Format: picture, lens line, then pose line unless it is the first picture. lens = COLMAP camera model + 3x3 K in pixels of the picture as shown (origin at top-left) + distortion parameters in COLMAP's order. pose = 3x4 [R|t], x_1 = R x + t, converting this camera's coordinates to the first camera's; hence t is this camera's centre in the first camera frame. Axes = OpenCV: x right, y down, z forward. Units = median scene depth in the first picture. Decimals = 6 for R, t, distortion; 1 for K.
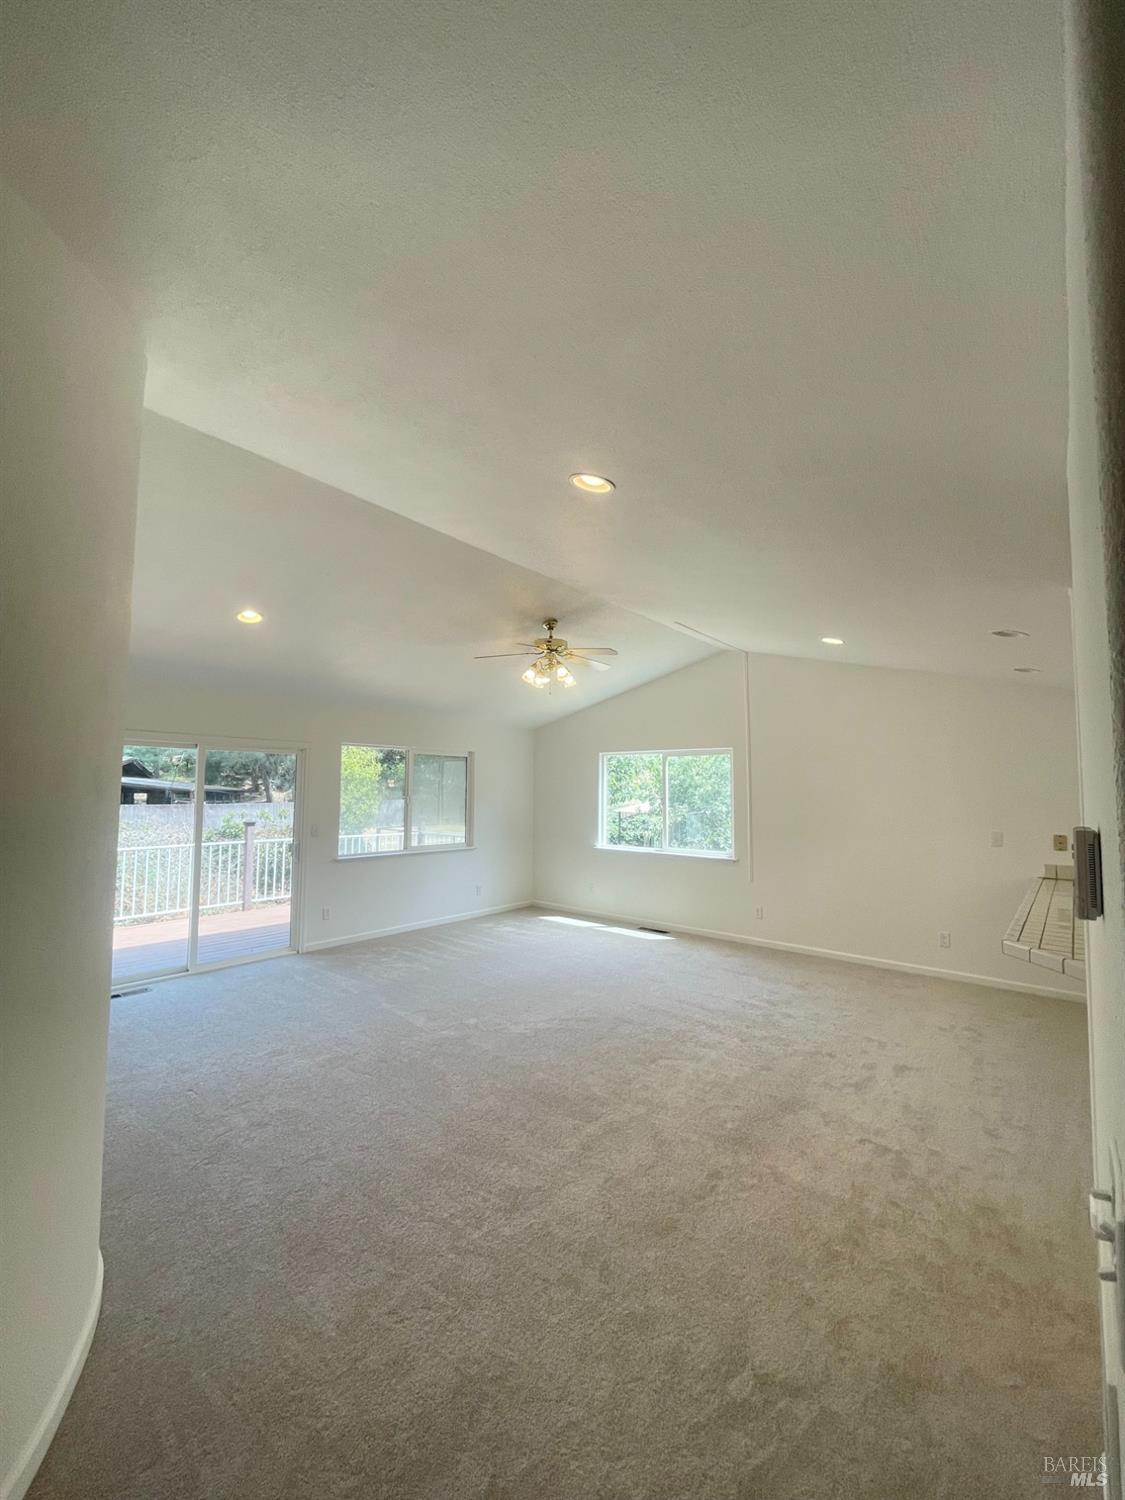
lens RADIAL K [[608.4, 0, 566.3], [0, 608.4, 750.1], [0, 0, 1]] dist [-0.003643, -0.000198]
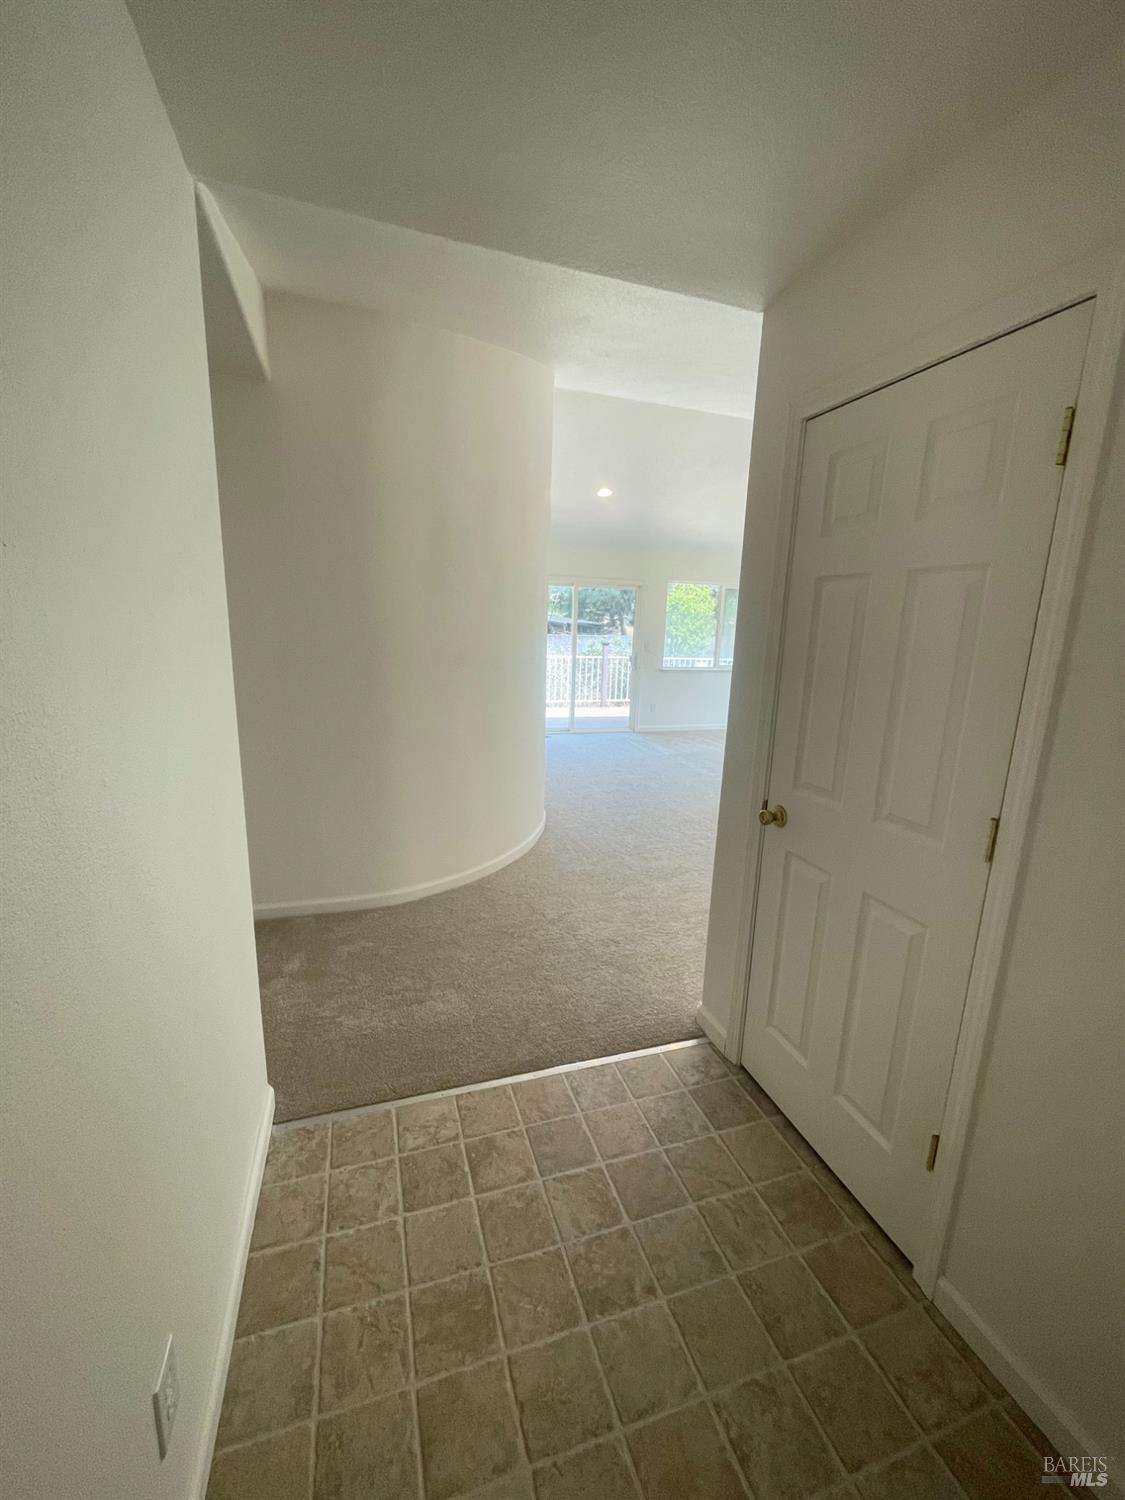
lens RADIAL K [[608.4, 0, 566.3], [0, 608.4, 750.1], [0, 0, 1]] dist [-0.003643, -0.000198]
pose [[0.853777, 0.124119, -0.505628, 0.099772], [0.011178, 0.966574, 0.256144, 0.002006], [0.520520, -0.224342, 0.823851, -0.180267]]
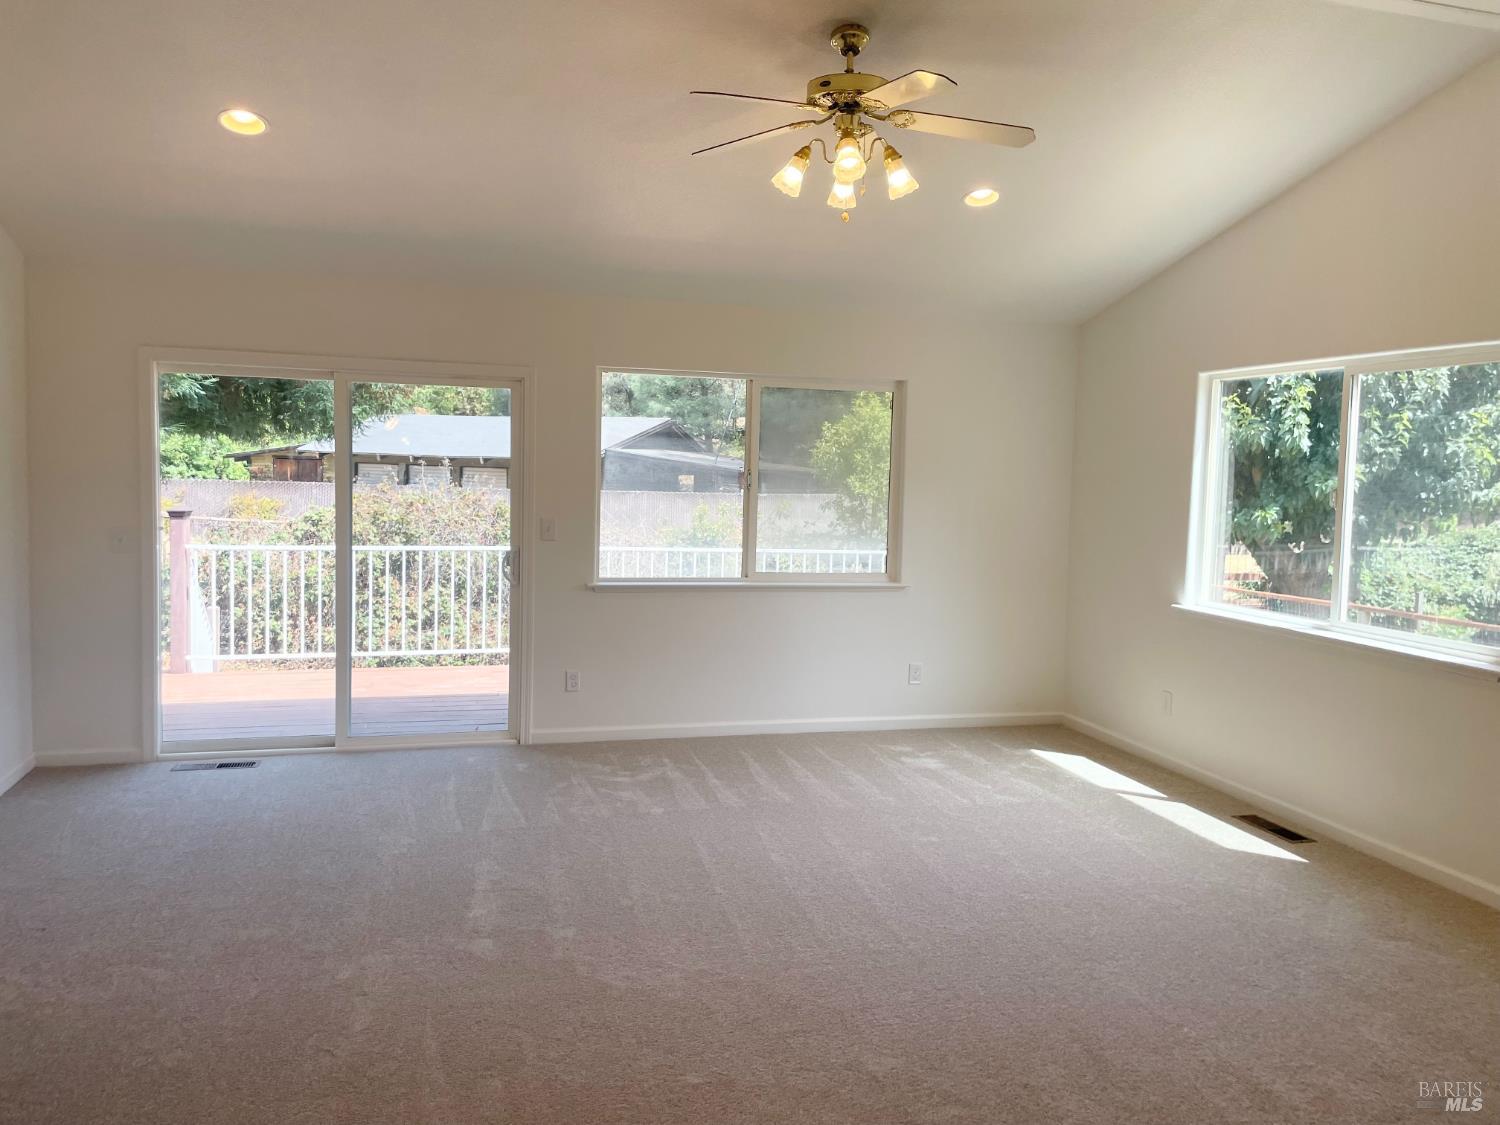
lens RADIAL K [[1140.0, 0, 747.5], [0, 1140.0, 552.3], [0, 0, 1]] dist [0.090568, -0.106737]
pose [[0.831030, 0.057089, -0.553291, 0.234135], [0.014582, 0.992141, 0.124273, 0.021265], [0.556037, -0.111343, 0.823666, 0.195322]]
